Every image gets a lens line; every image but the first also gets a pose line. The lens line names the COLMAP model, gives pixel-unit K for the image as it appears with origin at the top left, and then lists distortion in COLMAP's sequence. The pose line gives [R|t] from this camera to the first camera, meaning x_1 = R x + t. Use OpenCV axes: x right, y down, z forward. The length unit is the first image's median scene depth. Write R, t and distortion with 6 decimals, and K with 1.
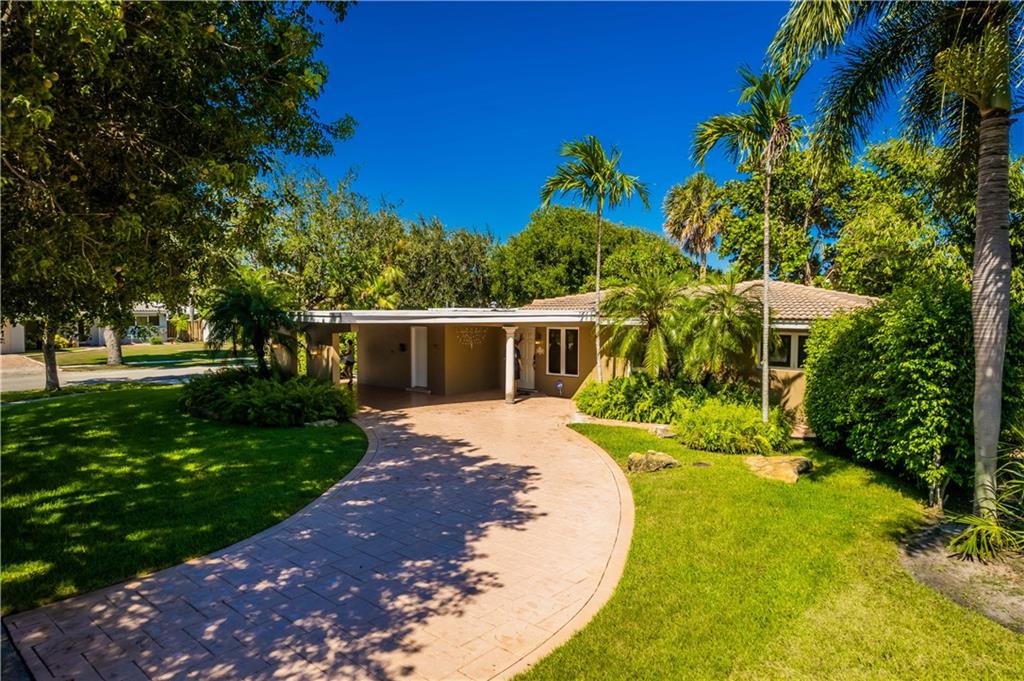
lens RADIAL K [[652.2, 0, 517.6], [0, 652.2, 350.6], [0, 0, 1]] dist [-0.056973, 0.045042]
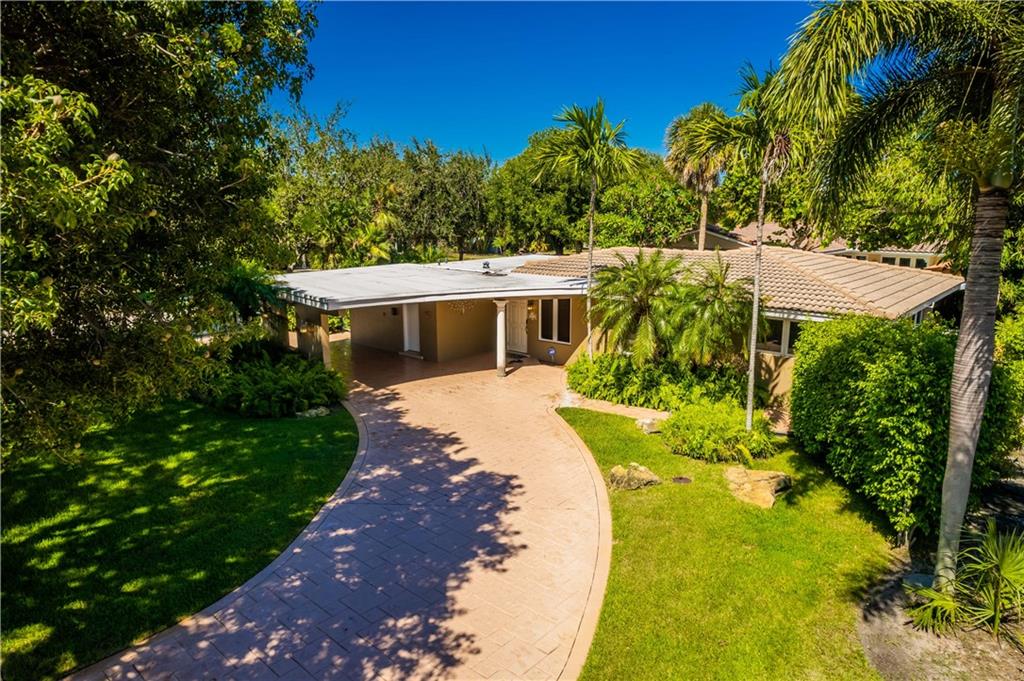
lens RADIAL K [[652.2, 0, 517.6], [0, 652.2, 350.6], [0, 0, 1]] dist [-0.056973, 0.045042]
pose [[0.999993, -0.001663, -0.003458, 0.026164], [0.002157, 0.988980, 0.148036, -0.165967], [0.003173, -0.148043, 0.988976, 0.016449]]
